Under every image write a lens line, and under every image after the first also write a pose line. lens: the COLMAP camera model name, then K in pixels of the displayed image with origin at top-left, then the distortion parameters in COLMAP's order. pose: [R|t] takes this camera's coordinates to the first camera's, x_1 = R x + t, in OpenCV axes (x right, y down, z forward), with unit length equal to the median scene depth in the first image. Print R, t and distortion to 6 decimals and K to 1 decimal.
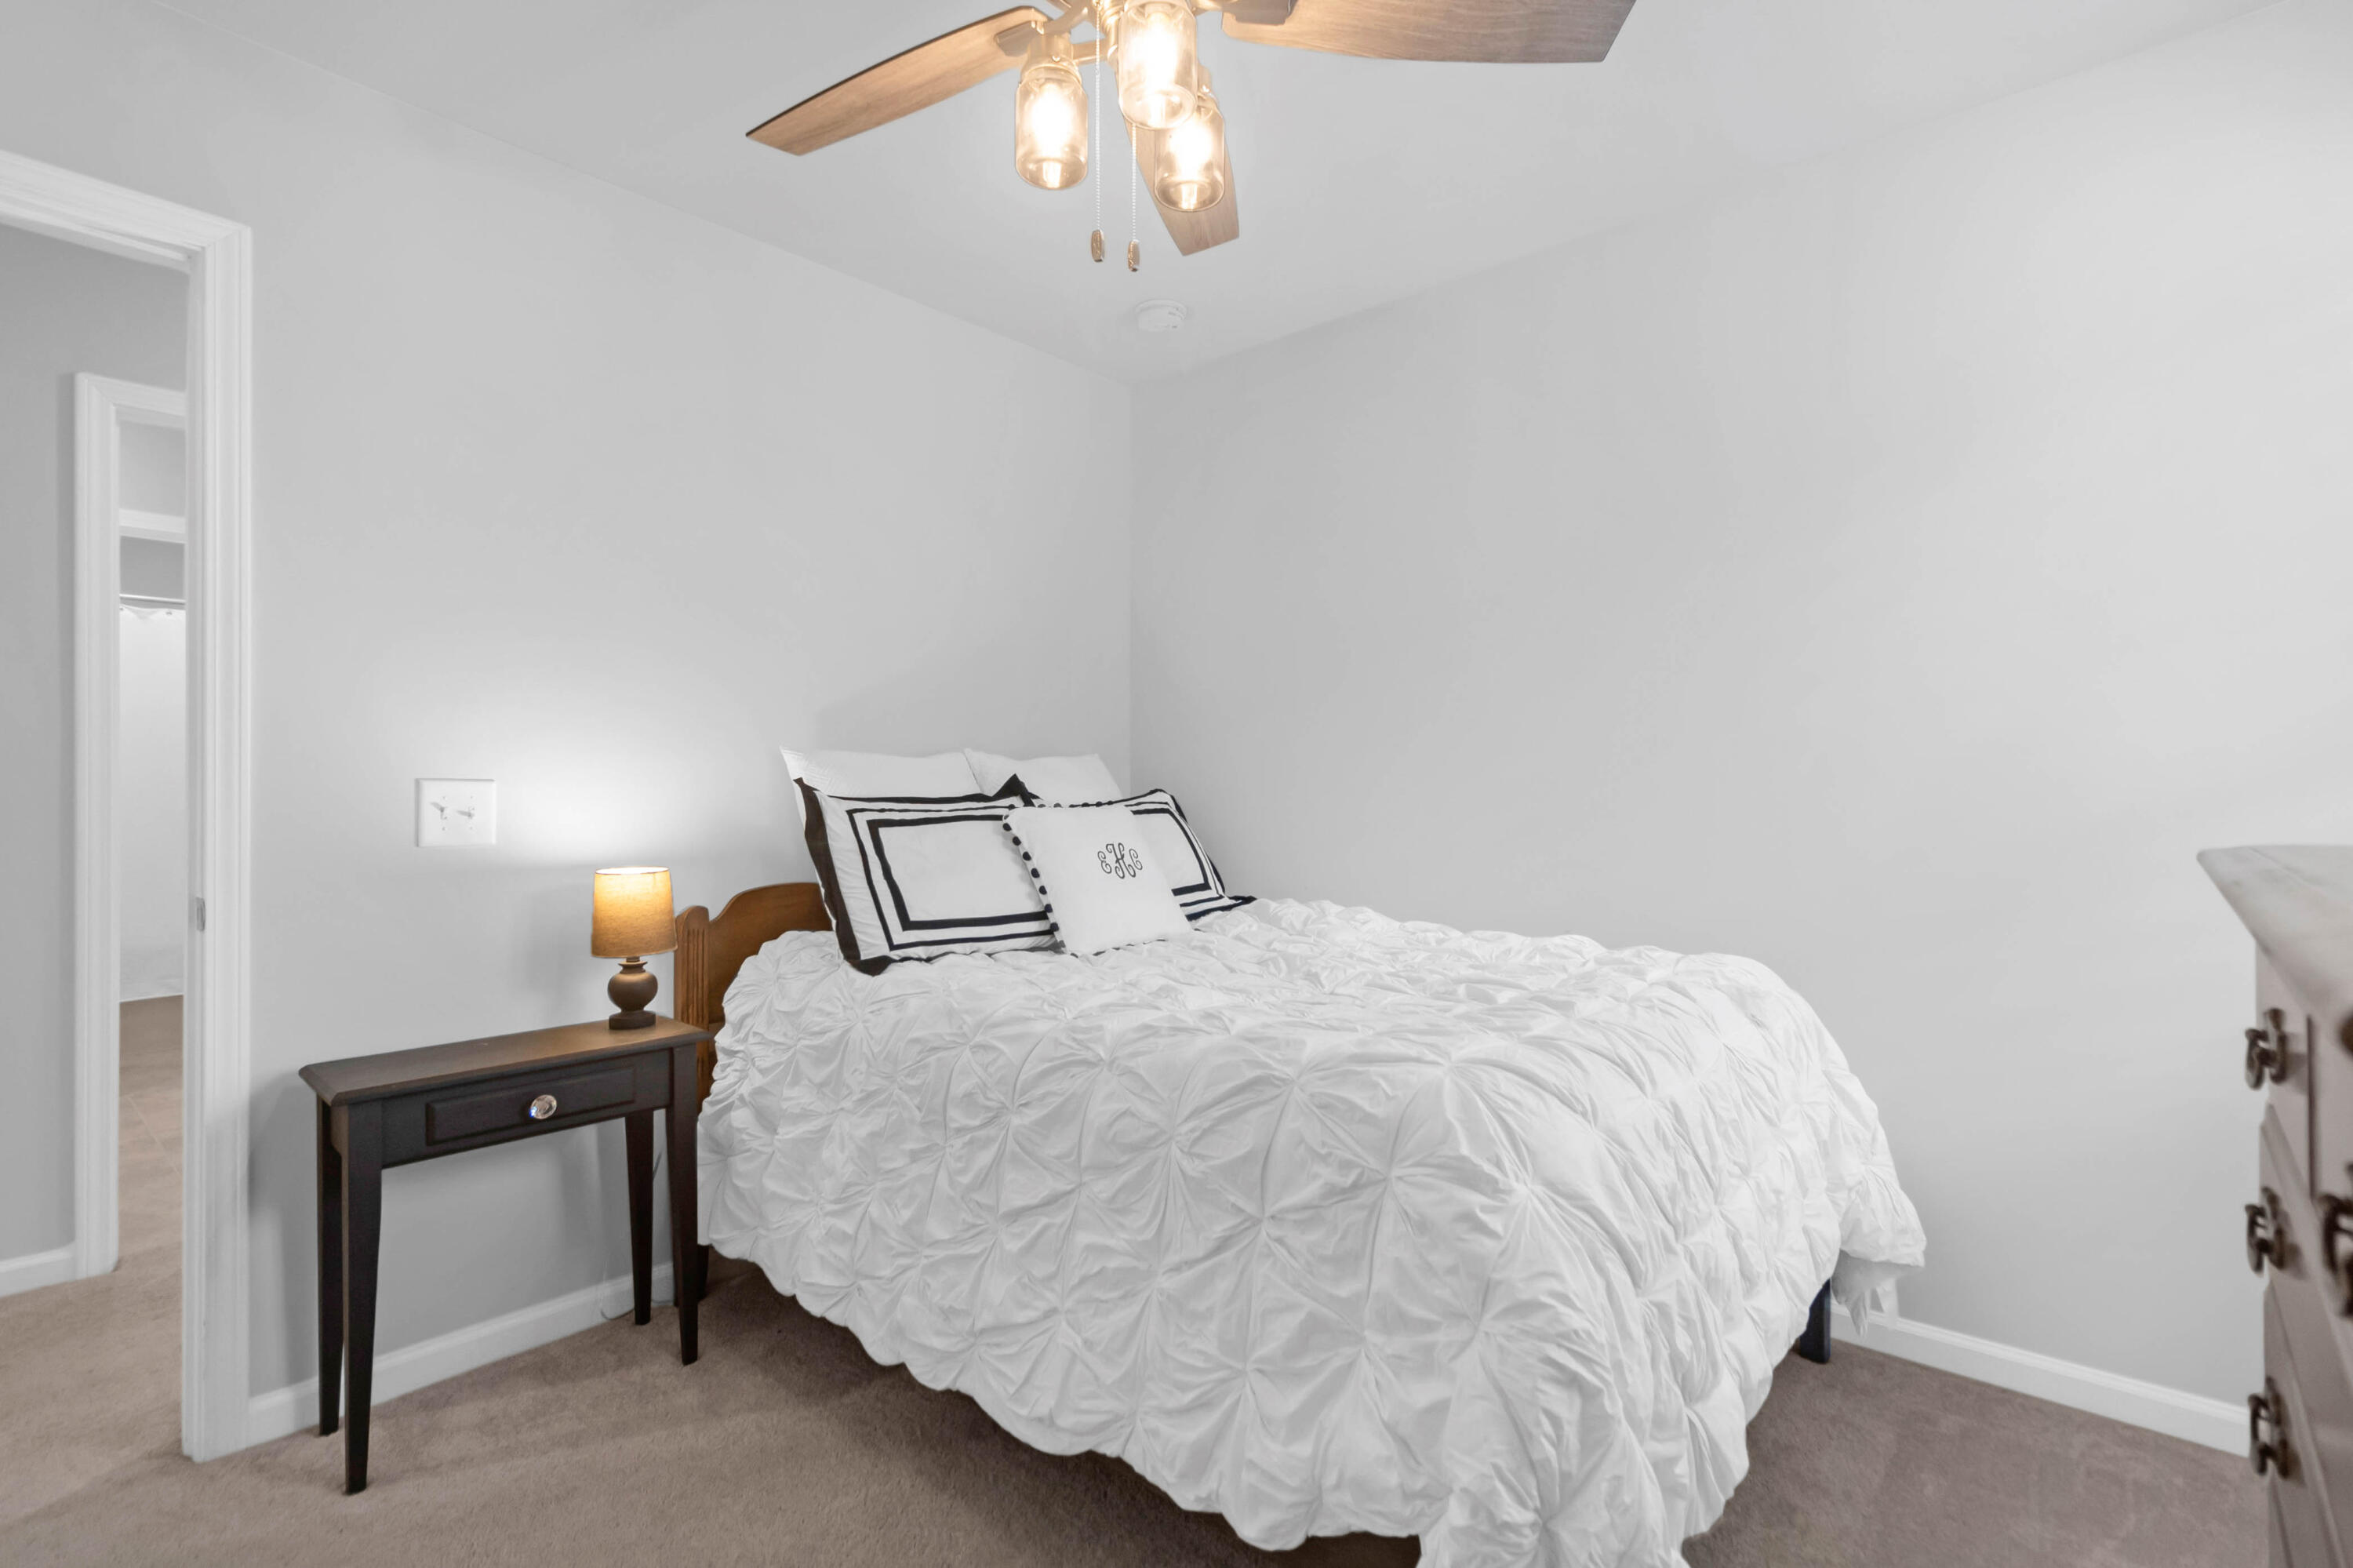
lens RADIAL K [[1078.7, 0, 1176.7], [0, 1078.7, 789.6], [0, 0, 1]] dist [-0.001062, -0.000006]
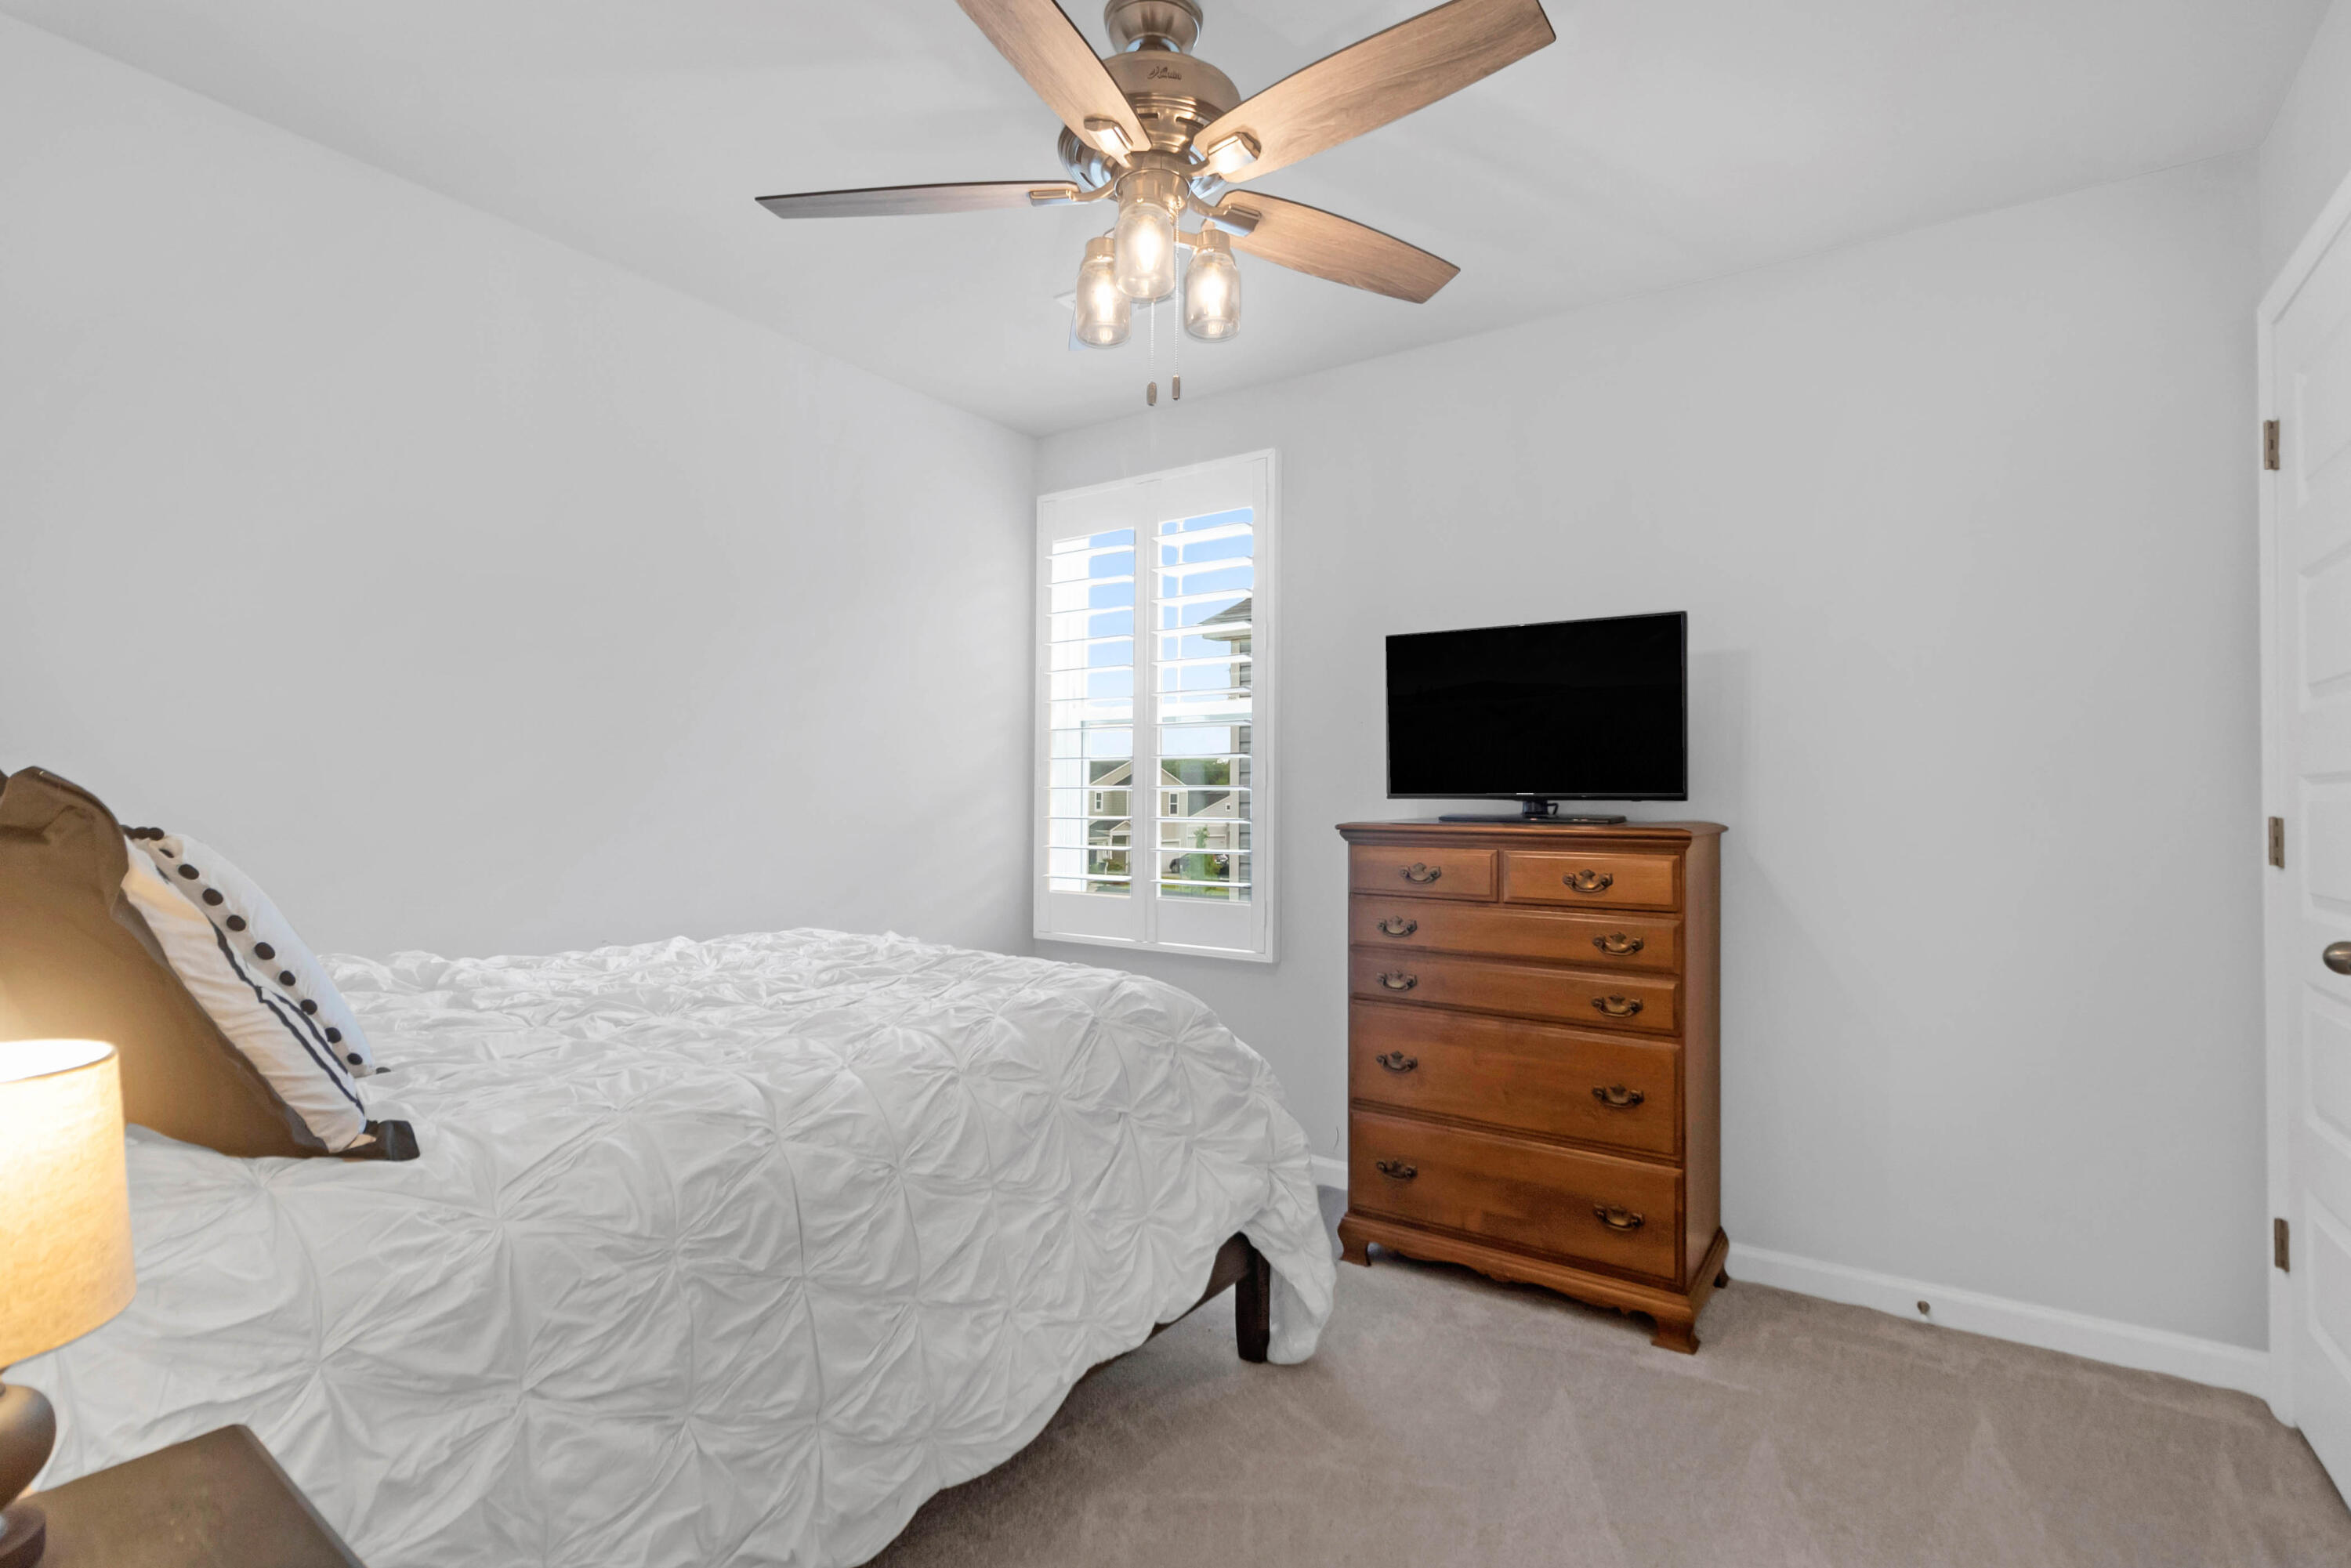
lens RADIAL K [[1077.7, 0, 1176.5], [0, 1077.7, 792.0], [0, 0, 1]] dist [-0.001062, -0.000006]
pose [[-0.099235, 0.009210, 0.995021, -1.147420], [-0.008487, 0.999913, -0.010102, 0.001564], [-0.995028, -0.009448, -0.099148, 0.952498]]
